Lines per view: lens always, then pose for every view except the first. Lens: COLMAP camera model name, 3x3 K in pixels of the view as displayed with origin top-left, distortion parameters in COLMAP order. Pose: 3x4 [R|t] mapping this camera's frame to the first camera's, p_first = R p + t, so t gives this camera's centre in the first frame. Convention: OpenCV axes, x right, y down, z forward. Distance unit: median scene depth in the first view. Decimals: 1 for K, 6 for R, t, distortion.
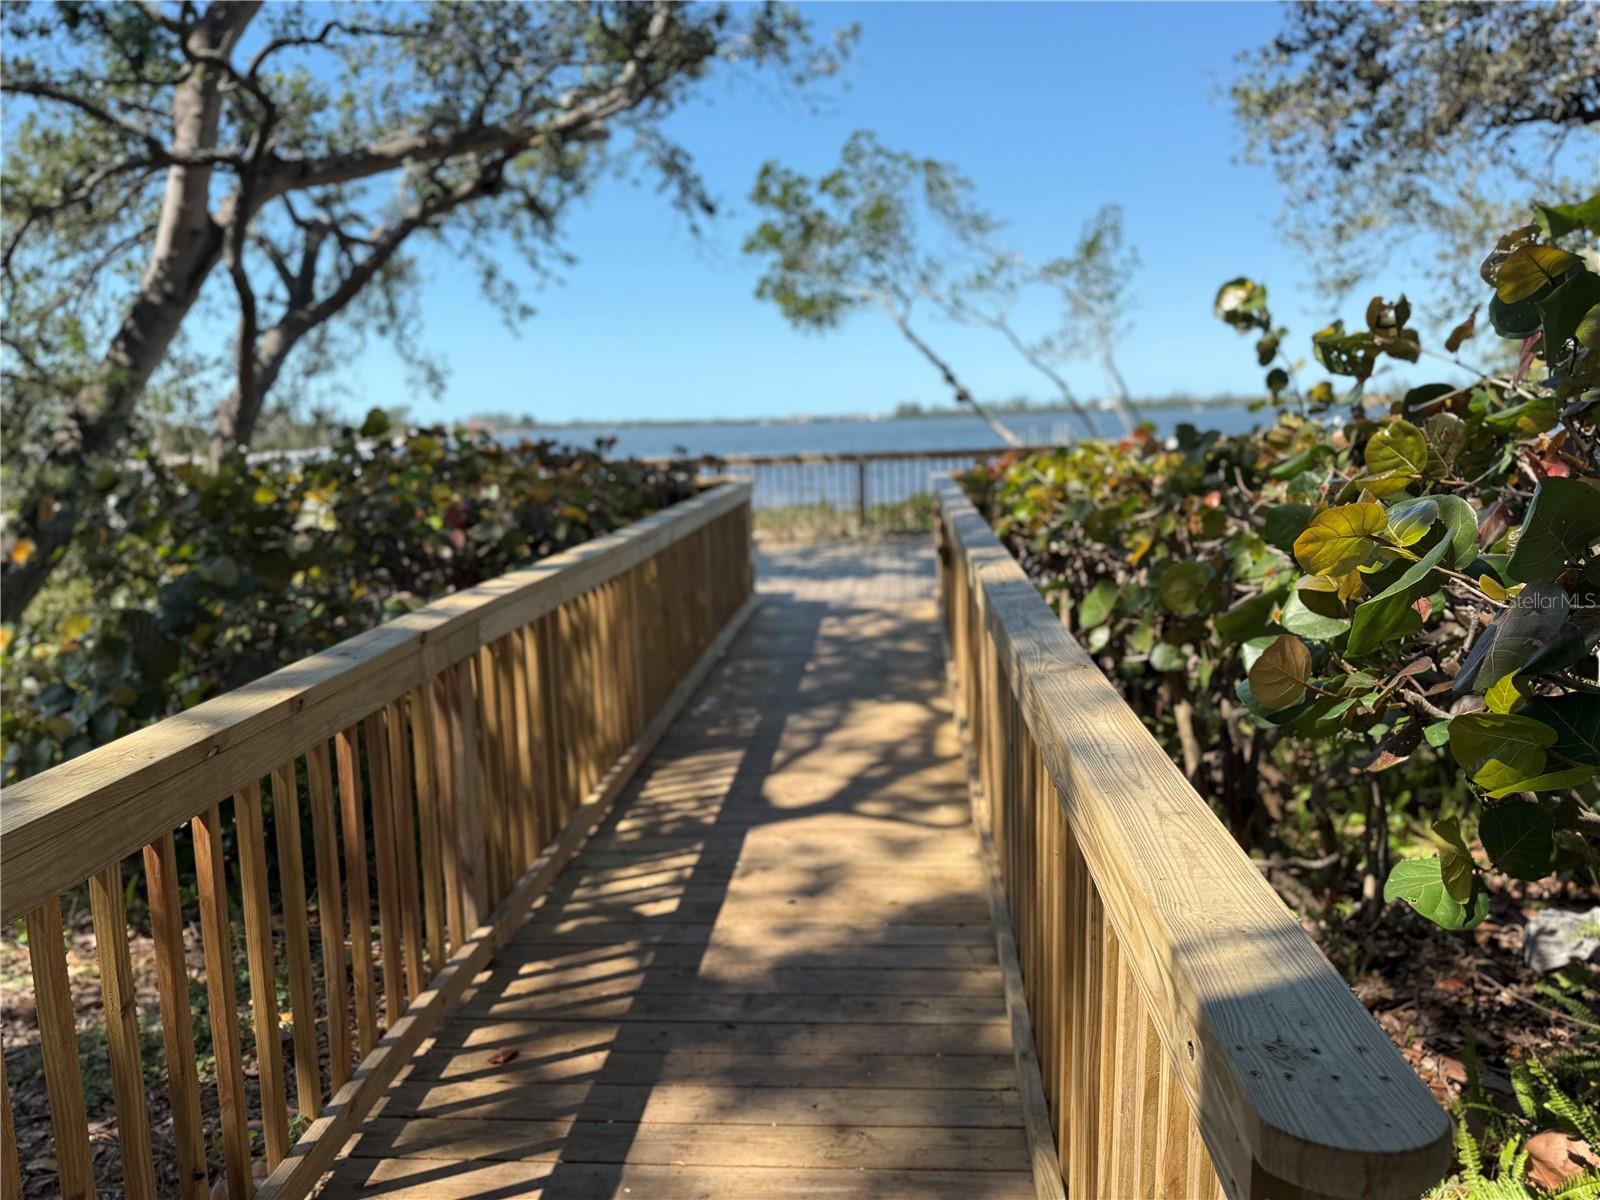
lens RADIAL K [[1125.3, 0, 801.4], [0, 1125.3, 595.7], [0, 0, 1]] dist [0.073791, -0.080340]
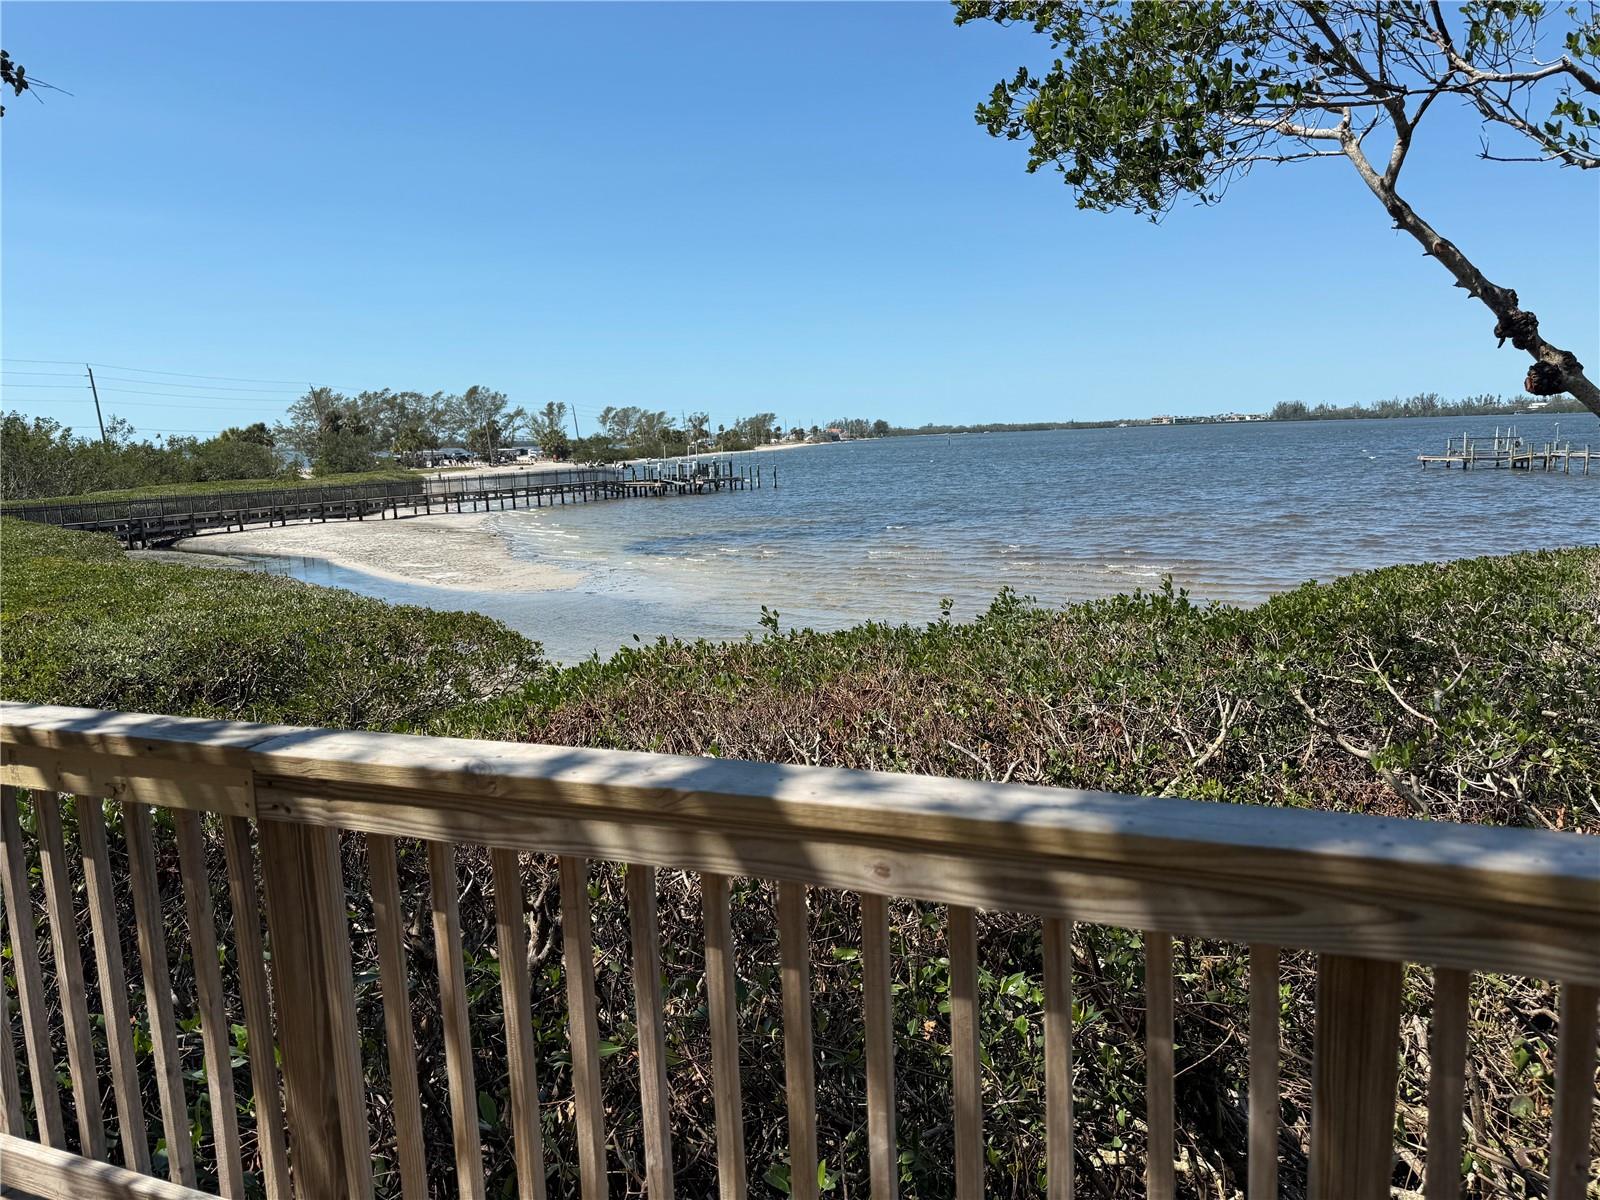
lens RADIAL K [[1125.3, 0, 801.9], [0, 1125.3, 609.9], [0, 0, 1]] dist [0.073791, -0.080340]
pose [[0.954385, 0.038816, -0.296044, 0.023091], [-0.036445, 0.999244, 0.013525, -0.100519], [0.296345, -0.002119, 0.955078, 0.593680]]
